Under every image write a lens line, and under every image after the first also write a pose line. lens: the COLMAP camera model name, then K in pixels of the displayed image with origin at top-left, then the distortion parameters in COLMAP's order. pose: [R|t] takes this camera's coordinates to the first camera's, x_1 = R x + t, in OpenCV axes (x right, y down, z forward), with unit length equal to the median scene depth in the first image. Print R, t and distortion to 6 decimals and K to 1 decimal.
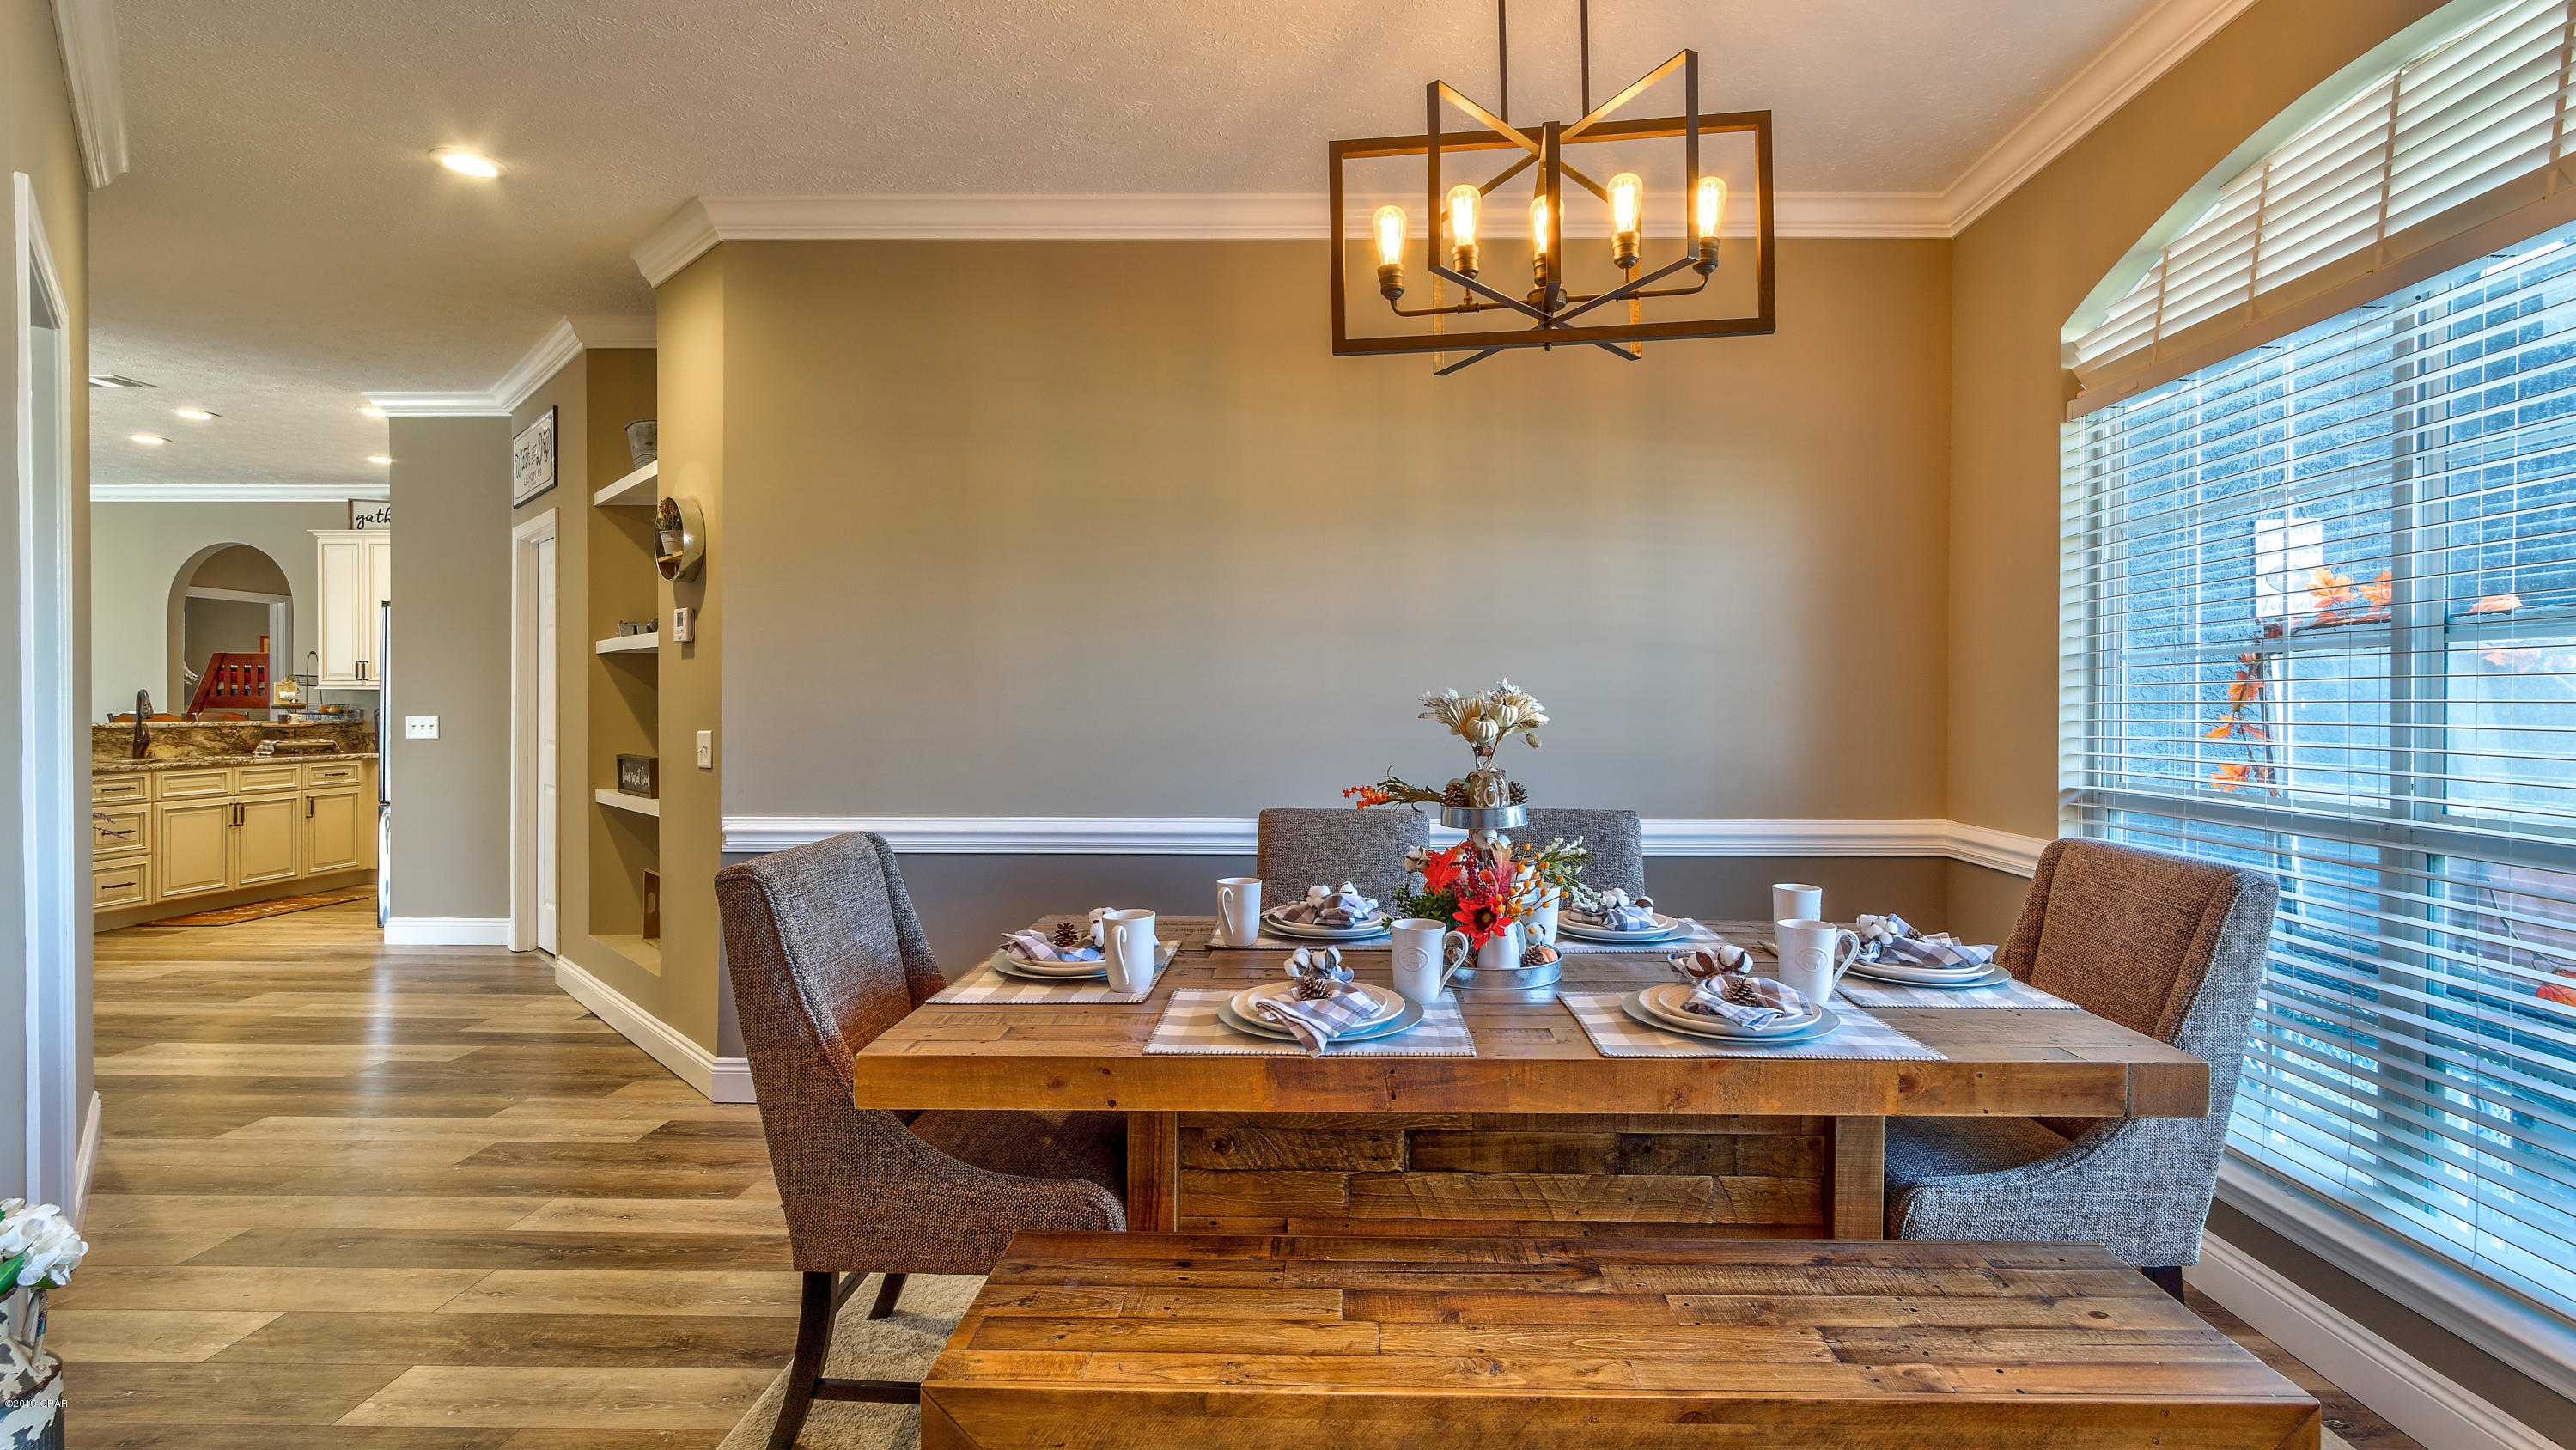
lens RADIAL K [[1140.4, 0, 1290.6], [0, 1140.4, 699.1], [0, 0, 1]] dist [-0.001669, 0.002789]
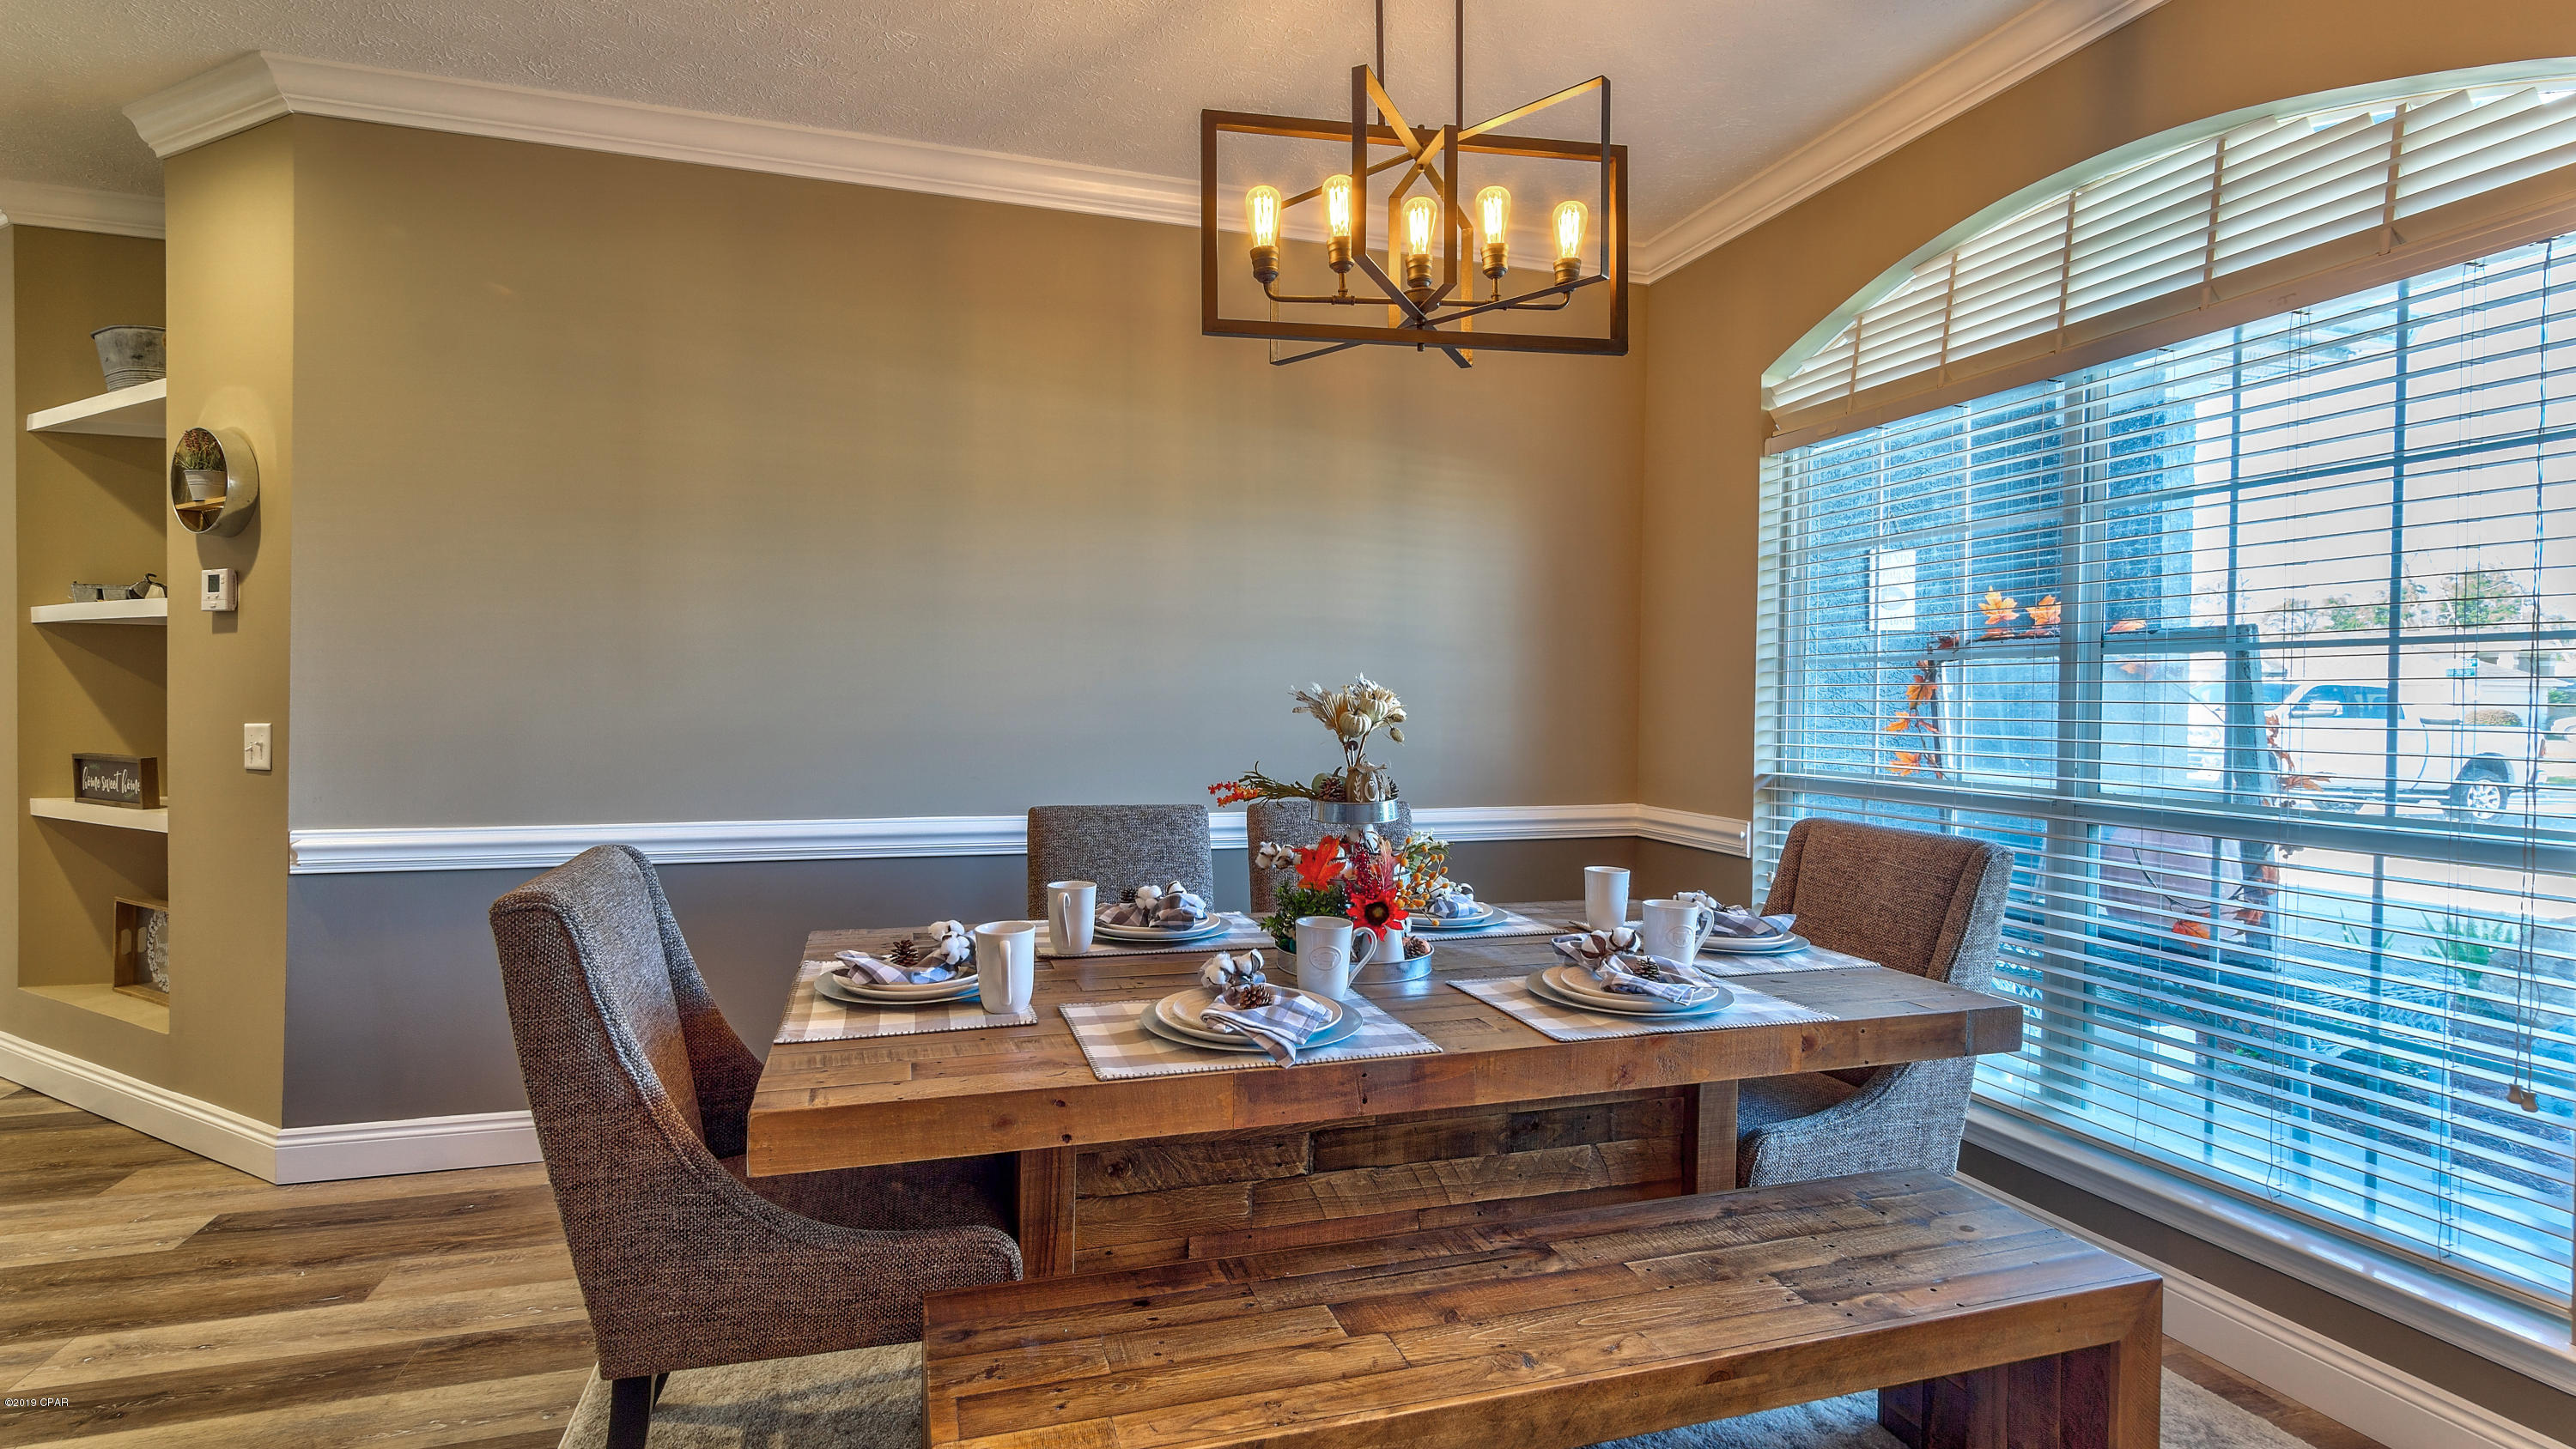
lens RADIAL K [[1140.2, 0, 1257.3], [0, 1140.2, 700.9], [0, 0, 1]] dist [-0.001669, 0.002789]
pose [[0.954907, 0.005936, 0.296845, -0.226882], [-0.008580, 0.999934, 0.007606, -0.000718], [-0.296780, -0.009810, 0.954895, 0.075414]]
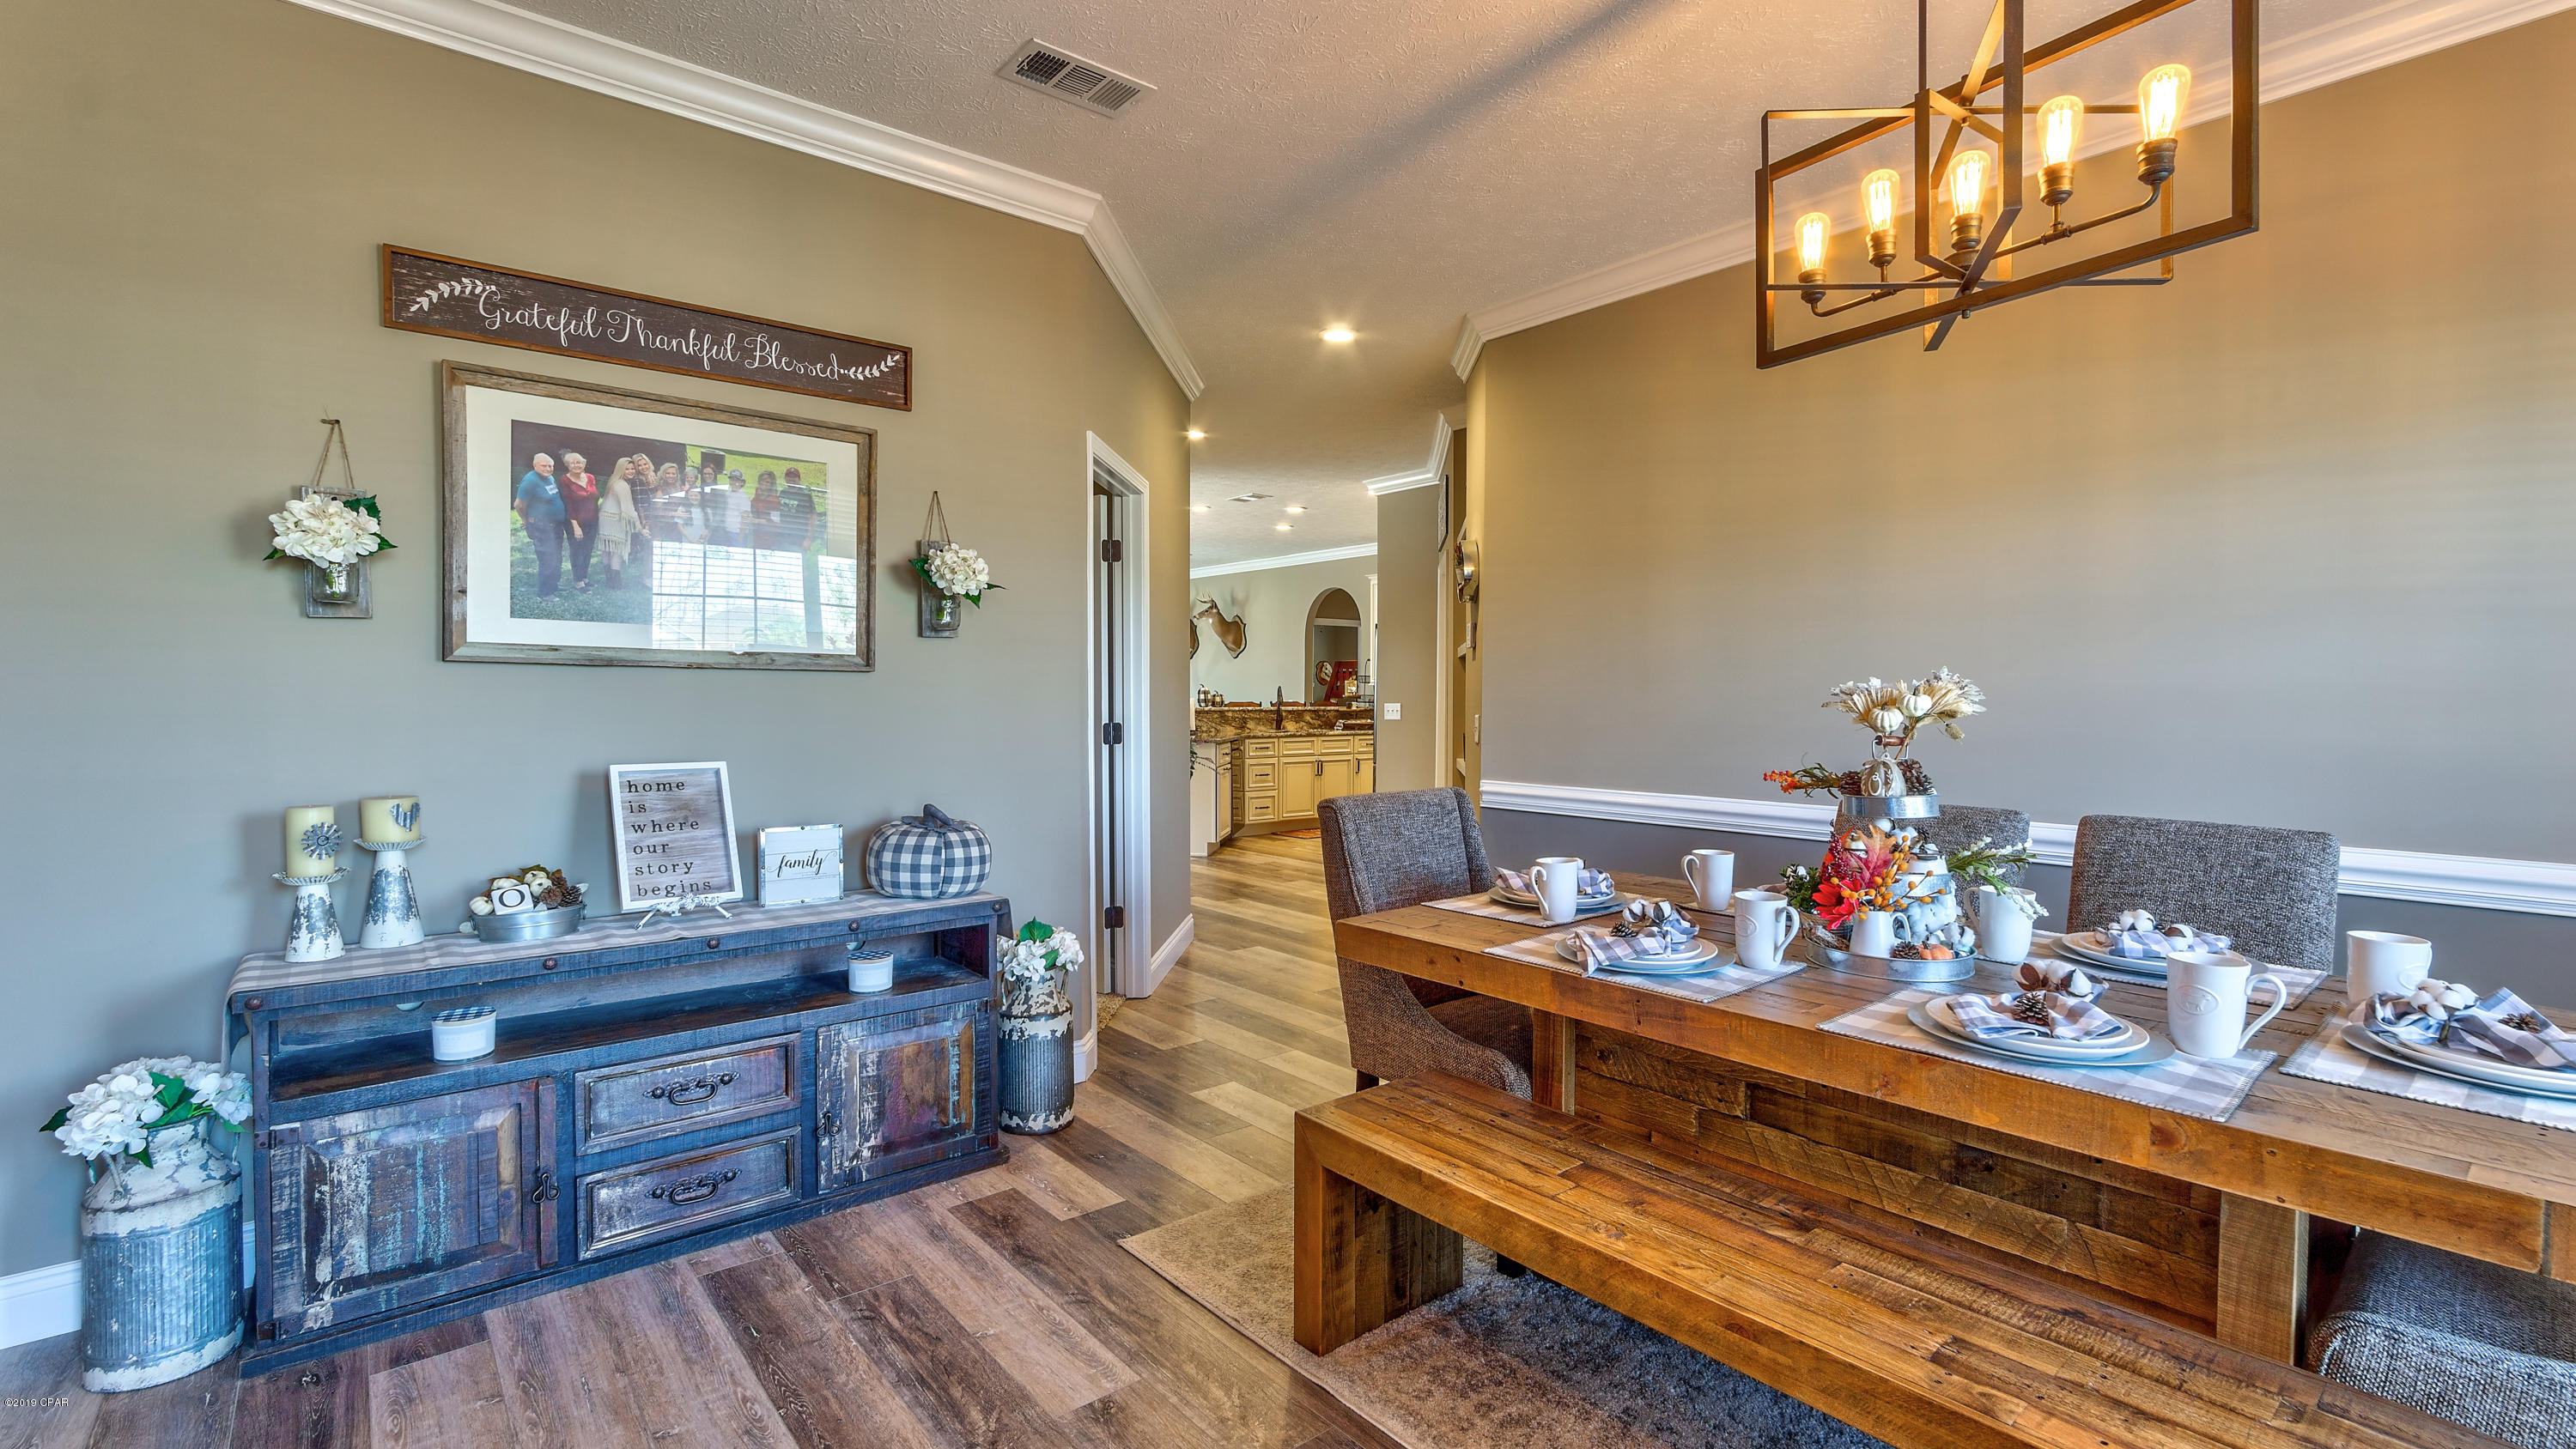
lens RADIAL K [[1140.2, 0, 1294.2], [0, 1140.2, 706.9], [0, 0, 1]] dist [-0.001669, 0.002789]
pose [[0.649840, 0.007451, -0.760035, 0.593637], [0.003351, 0.999914, 0.012669, 0.001752], [0.760064, -0.010780, 0.649759, -0.035651]]
